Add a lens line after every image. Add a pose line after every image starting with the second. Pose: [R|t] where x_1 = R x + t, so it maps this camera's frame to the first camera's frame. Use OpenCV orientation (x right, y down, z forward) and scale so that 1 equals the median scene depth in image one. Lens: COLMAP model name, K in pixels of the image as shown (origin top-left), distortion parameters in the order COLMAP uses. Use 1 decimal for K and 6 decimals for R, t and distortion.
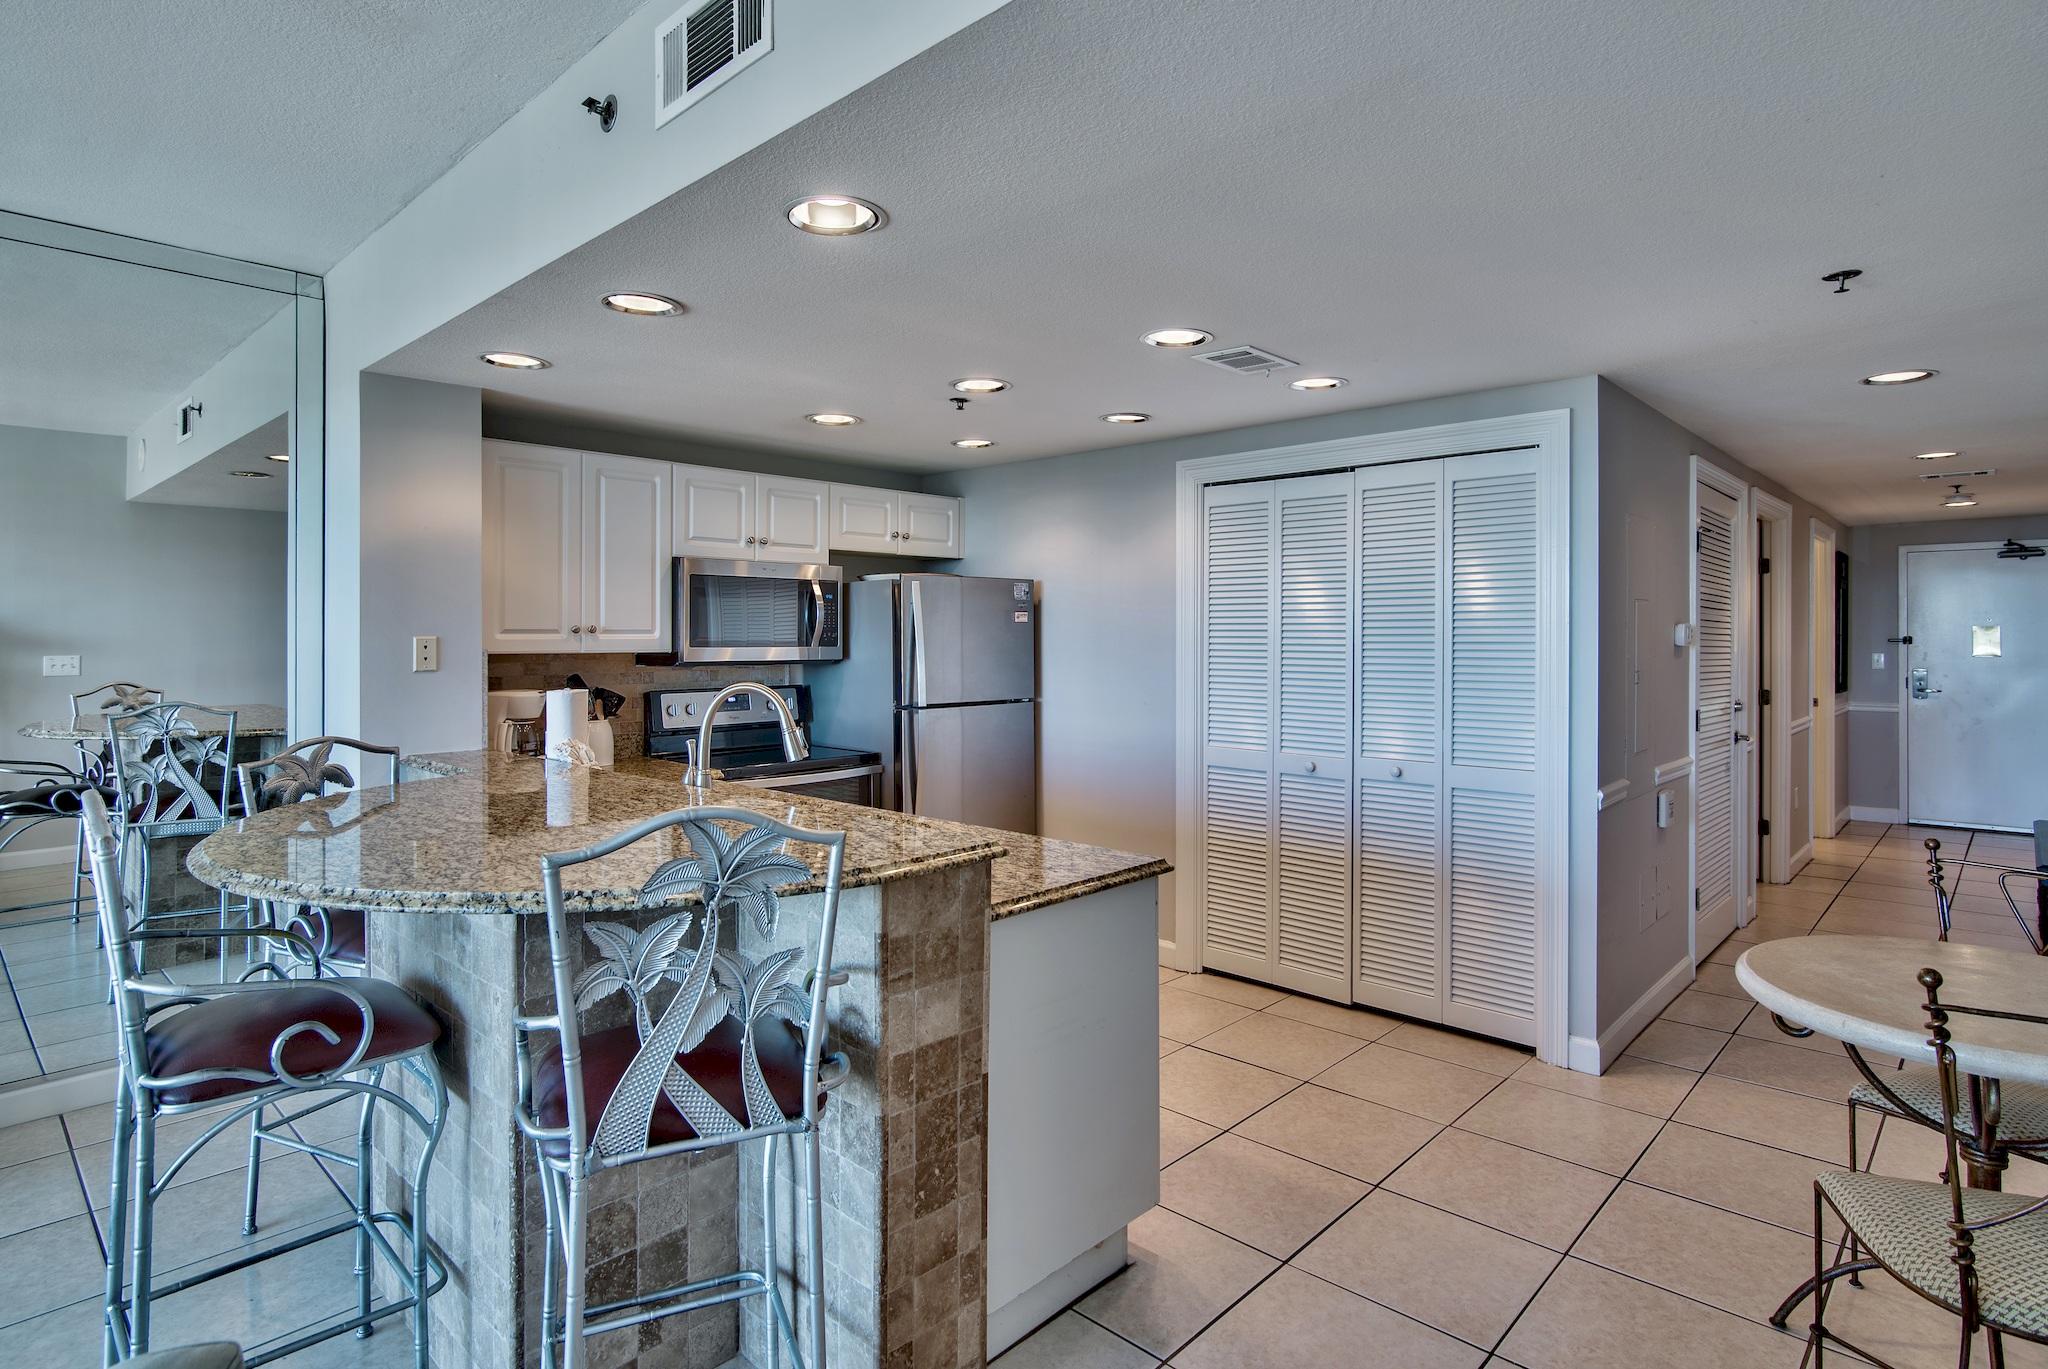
lens RADIAL K [[1038.6, 0, 1059.2], [0, 1038.6, 628.3], [0, 0, 1]] dist [-0.002922, -0.000685]
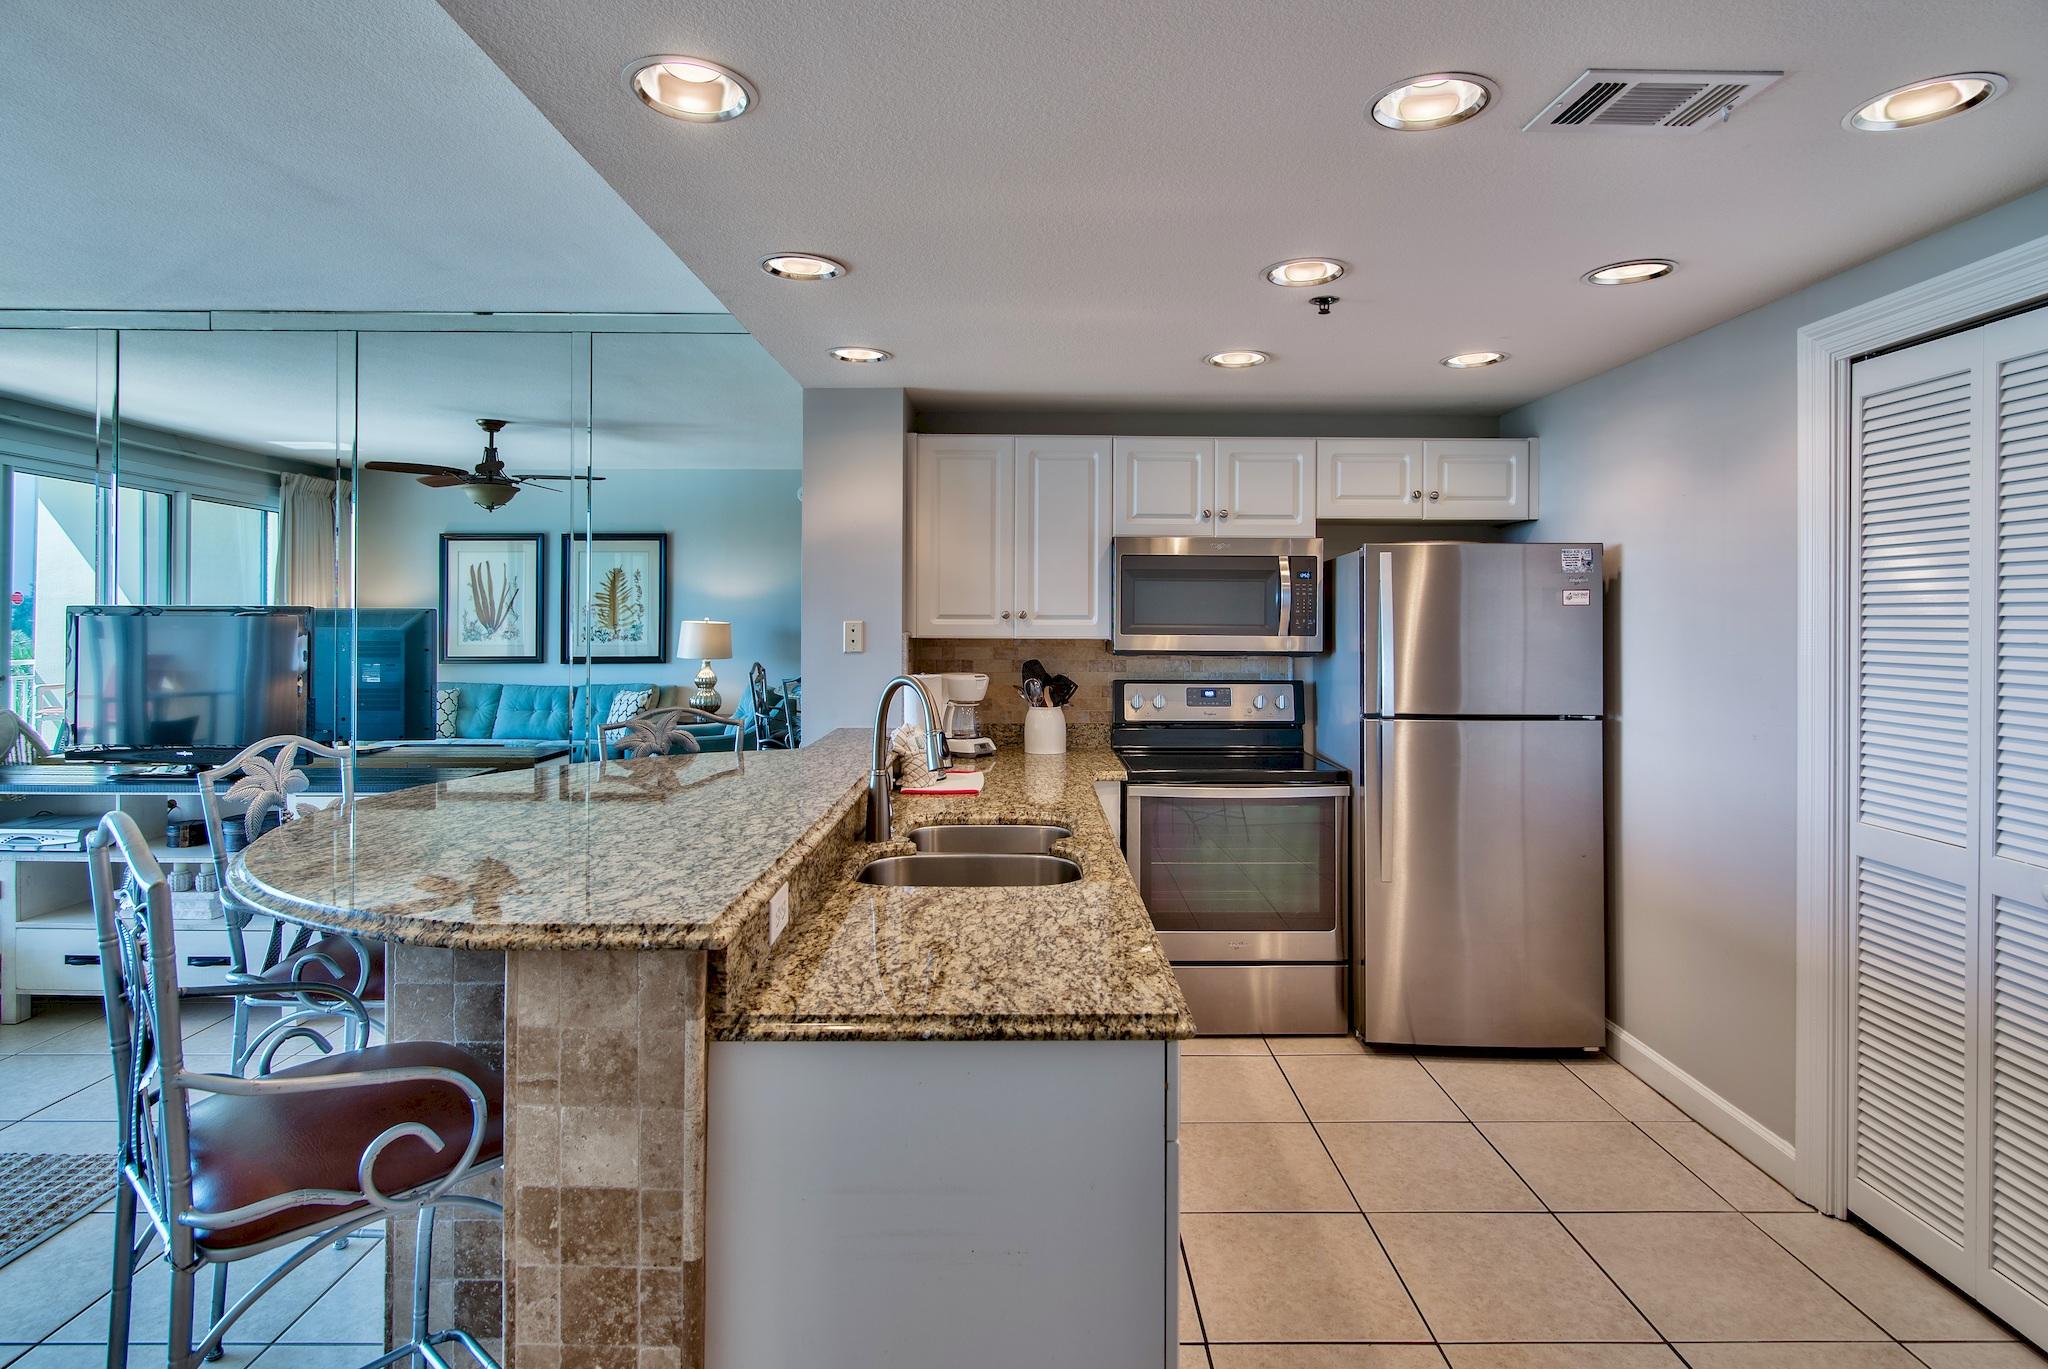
lens RADIAL K [[1038.6, 0, 1039.4], [0, 1038.6, 612.8], [0, 0, 1]] dist [-0.002922, -0.000685]
pose [[0.690133, -0.001879, -0.723680, 0.254433], [-0.000423, 0.999995, -0.003000, 0.001979], [0.723682, 0.002376, 0.690129, 0.303970]]
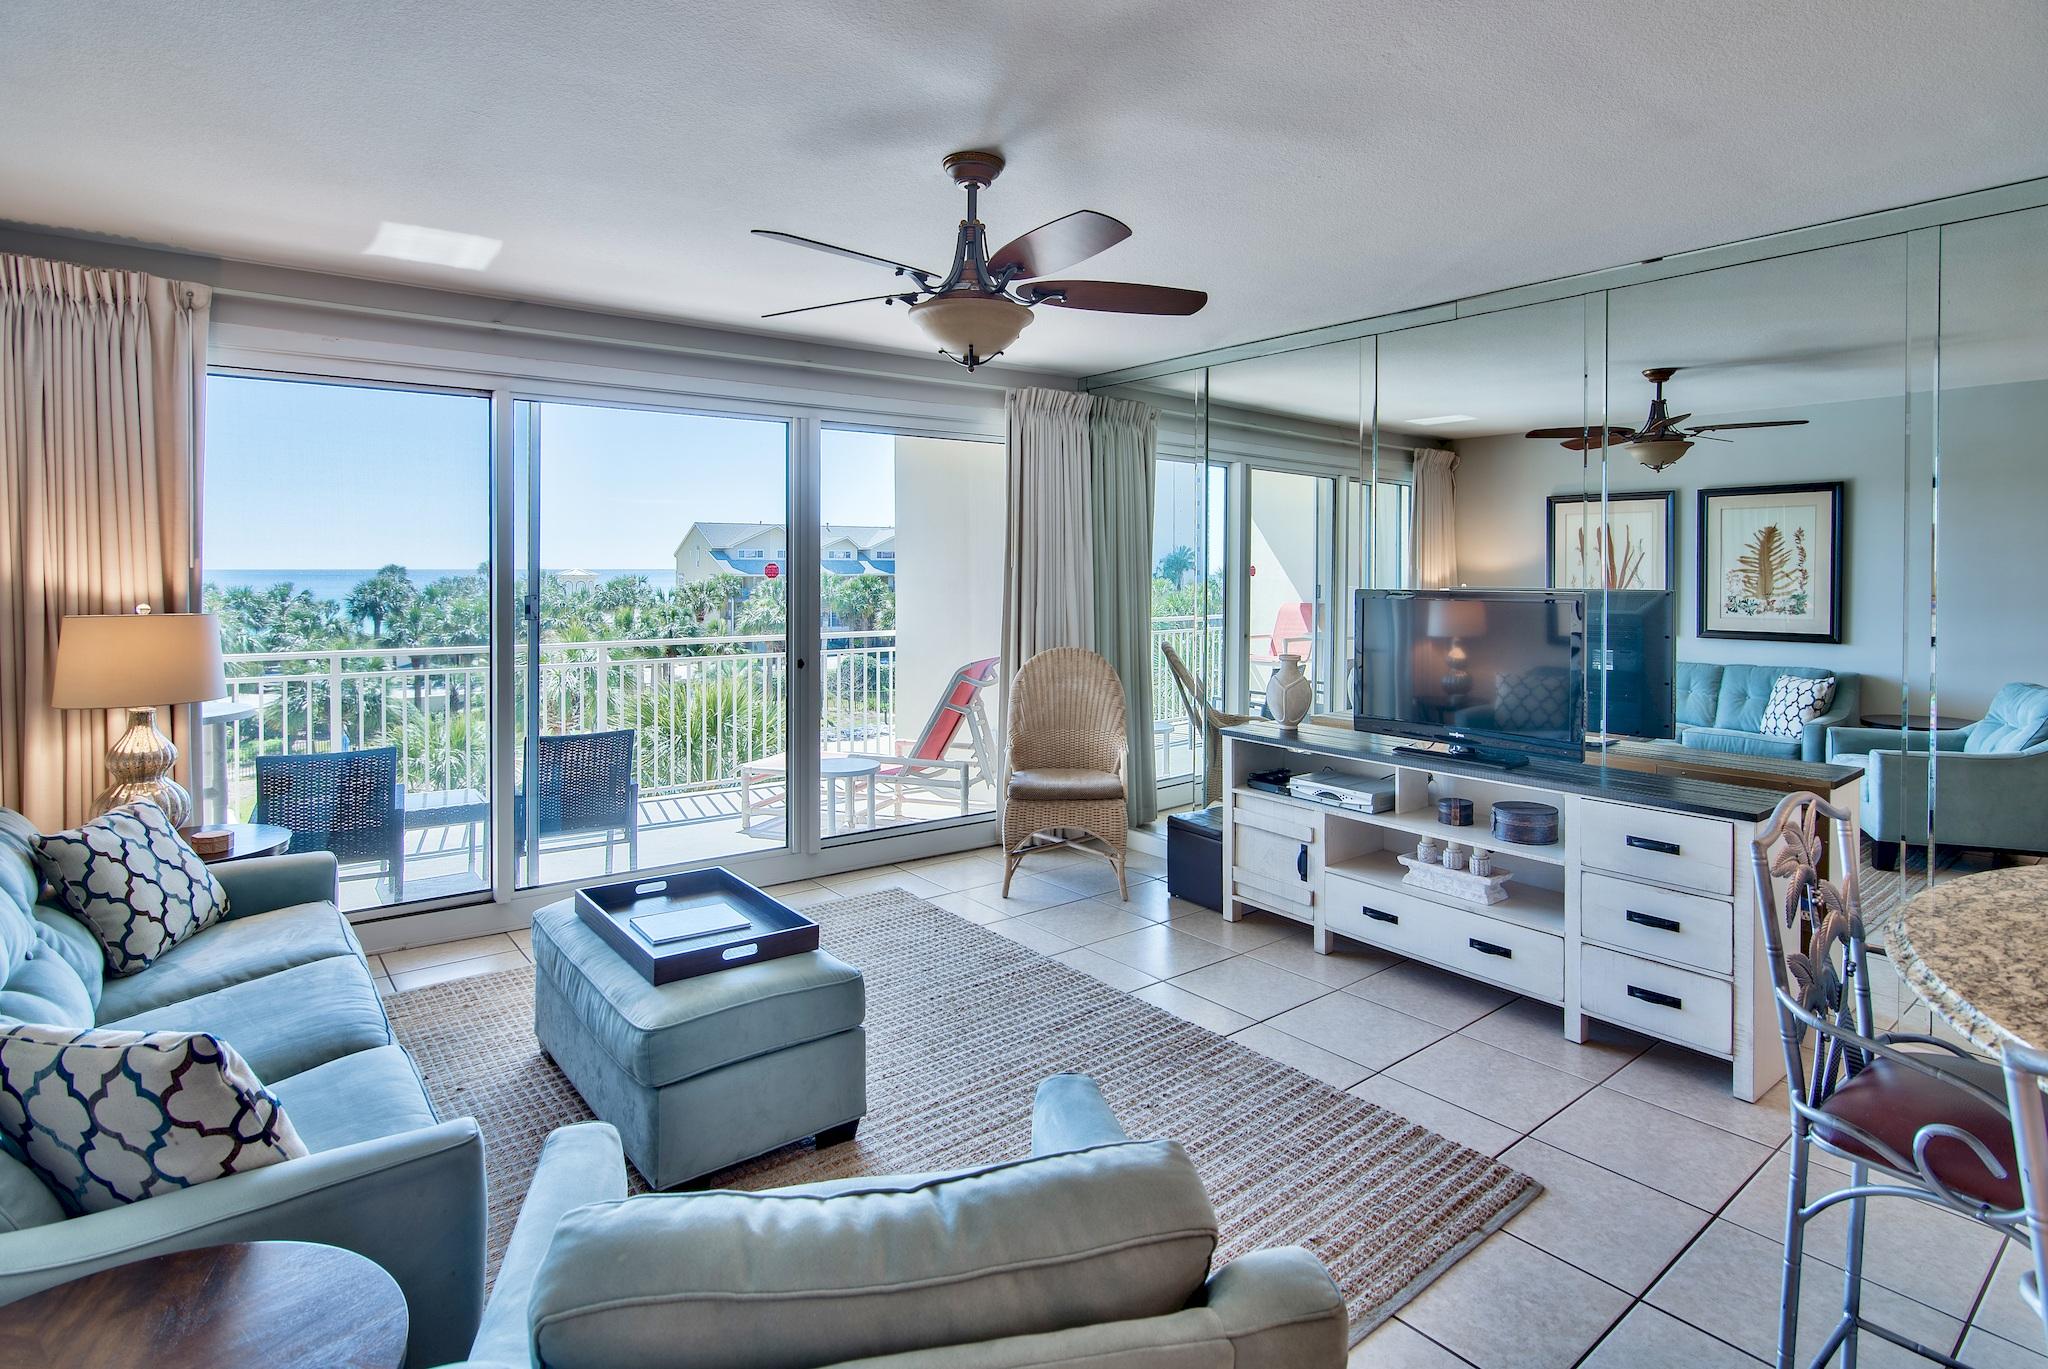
lens RADIAL K [[1038.6, 0, 1021.4], [0, 1038.6, 573.3], [0, 0, 1]] dist [-0.002922, -0.000685]
pose [[-0.140324, 0.006223, -0.990086, 0.060633], [0.002471, 0.999979, 0.005935, -0.028237], [0.990103, -0.001614, -0.140337, 0.135946]]
